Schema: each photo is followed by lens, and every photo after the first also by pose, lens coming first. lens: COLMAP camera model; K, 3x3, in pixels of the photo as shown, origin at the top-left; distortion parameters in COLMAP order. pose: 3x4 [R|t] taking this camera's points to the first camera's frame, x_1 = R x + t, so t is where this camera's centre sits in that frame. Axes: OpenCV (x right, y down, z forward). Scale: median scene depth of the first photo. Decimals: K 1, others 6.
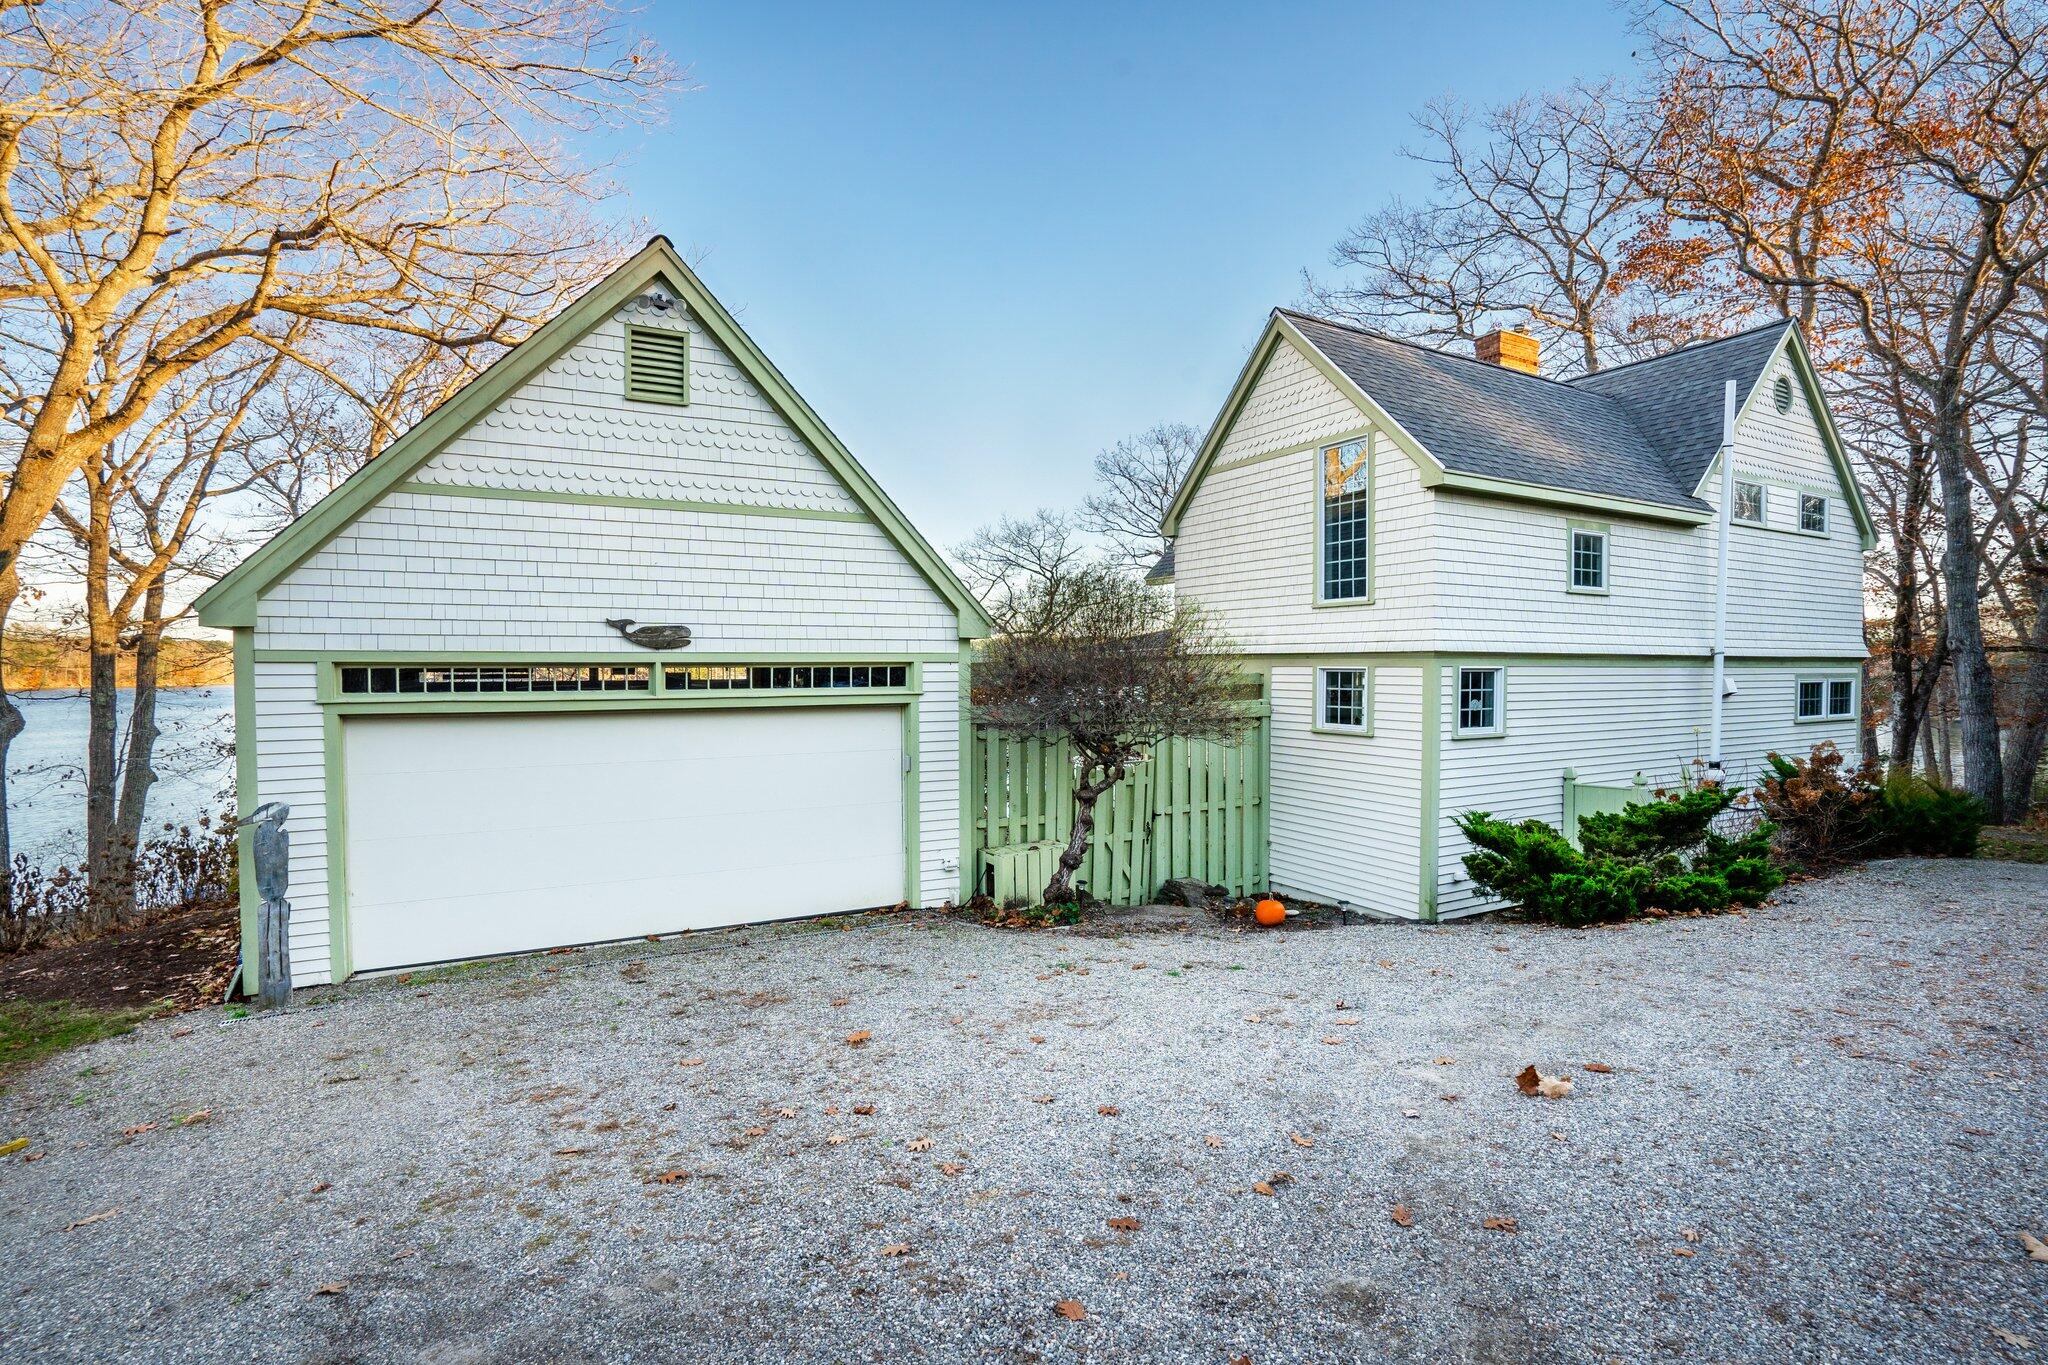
lens RADIAL K [[948.3, 0, 1024.0], [0, 948.3, 682.5], [0, 0, 1]] dist [-0.054361, 0.024063]
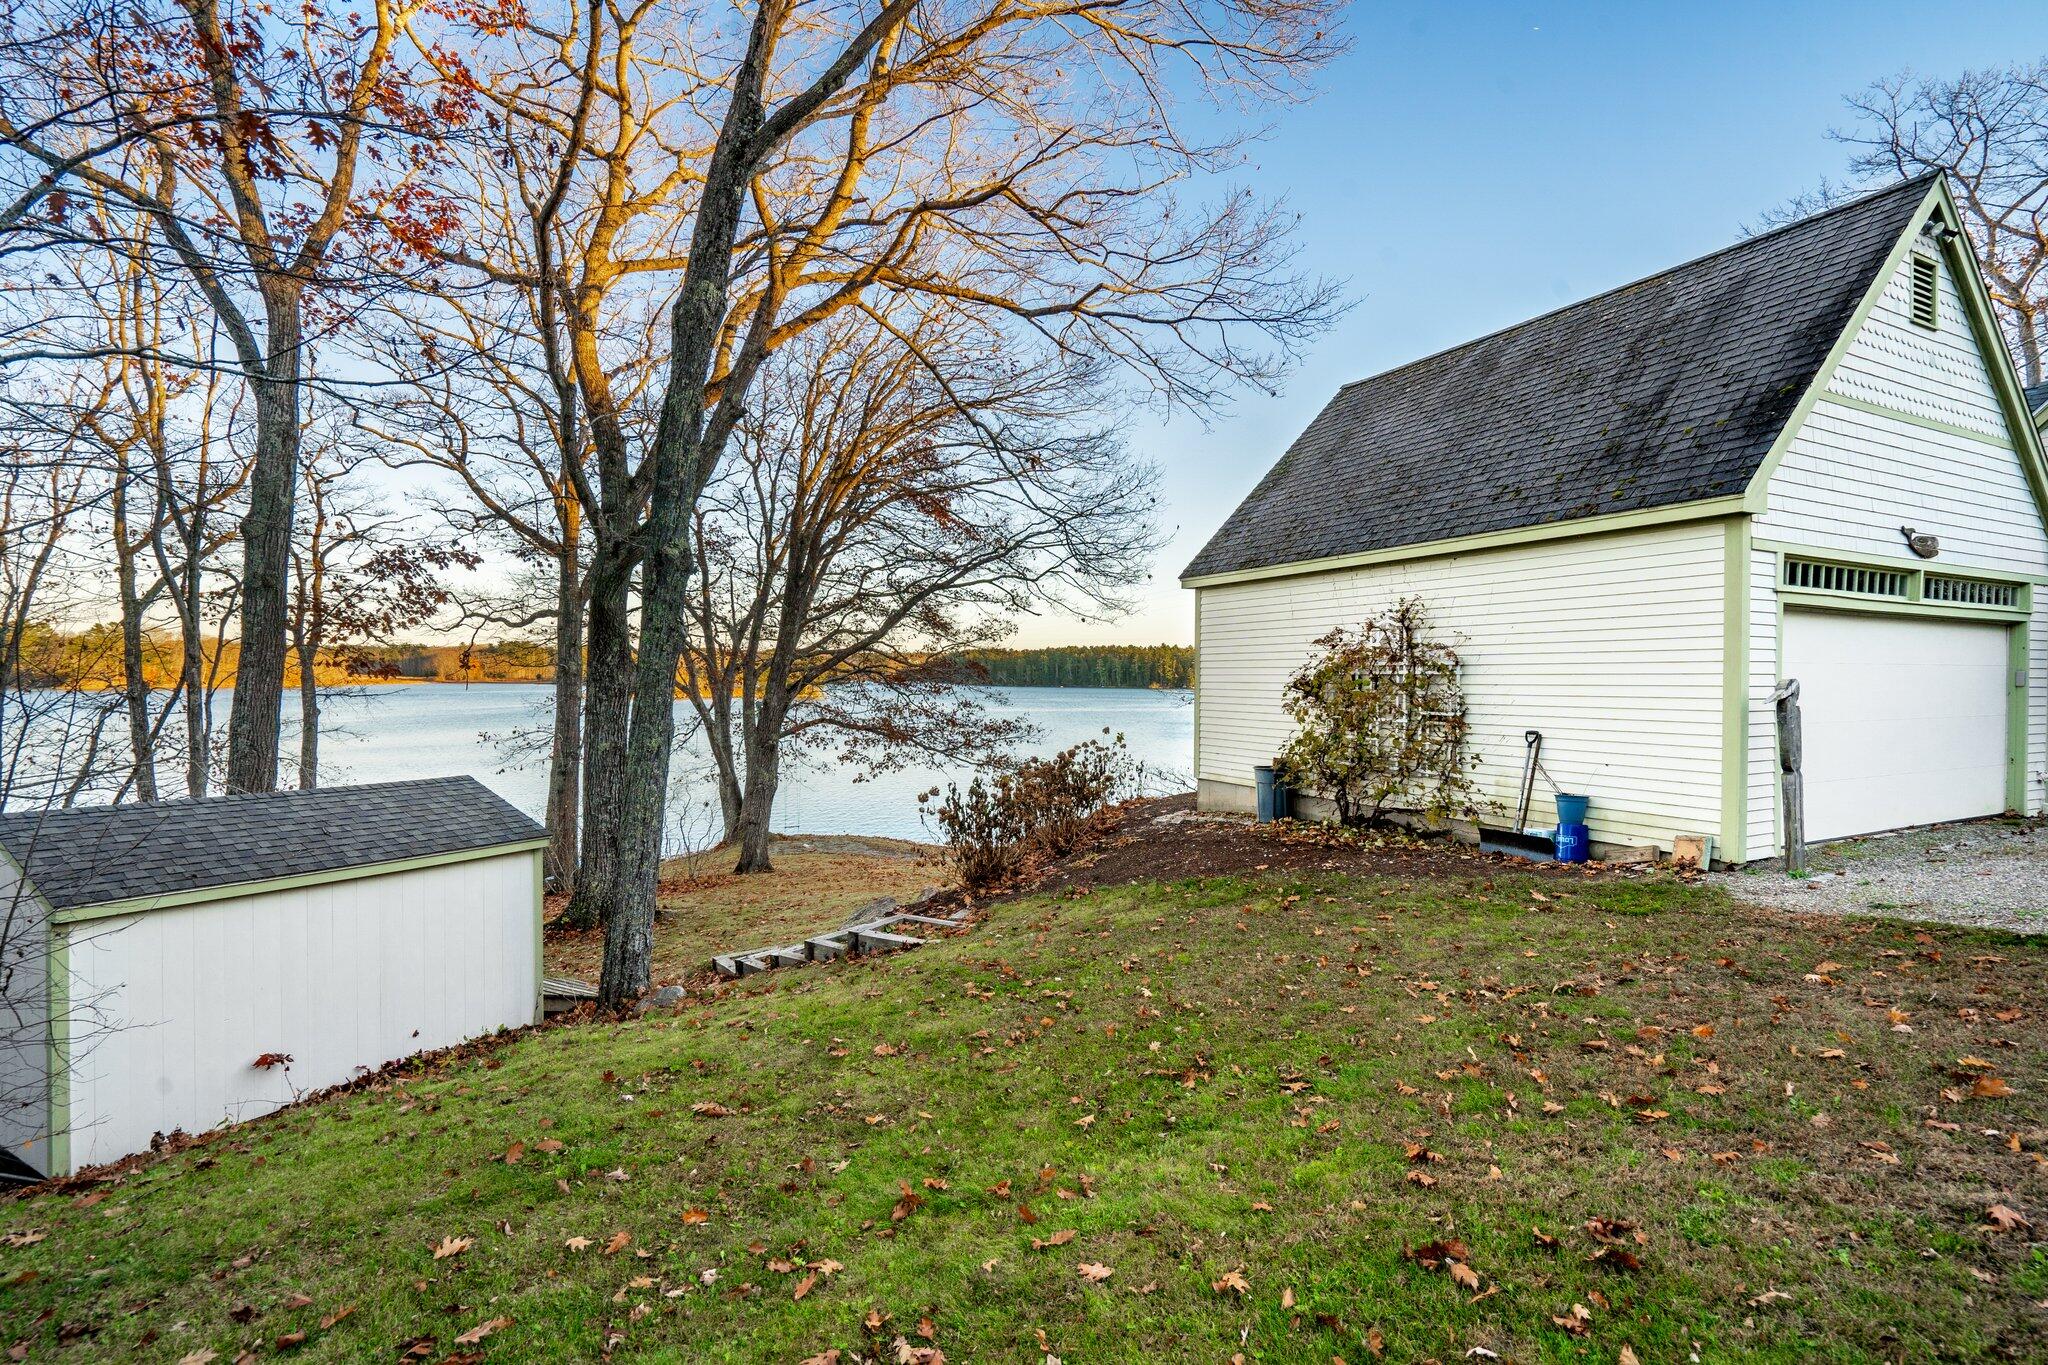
lens RADIAL K [[948.3, 0, 1024.0], [0, 948.3, 682.5], [0, 0, 1]] dist [-0.054361, 0.024063]
pose [[0.999120, 0.007417, -0.041275, -1.183576], [-0.007834, 0.999920, -0.009964, 0.107728], [0.041197, 0.010279, 0.999098, -0.068234]]
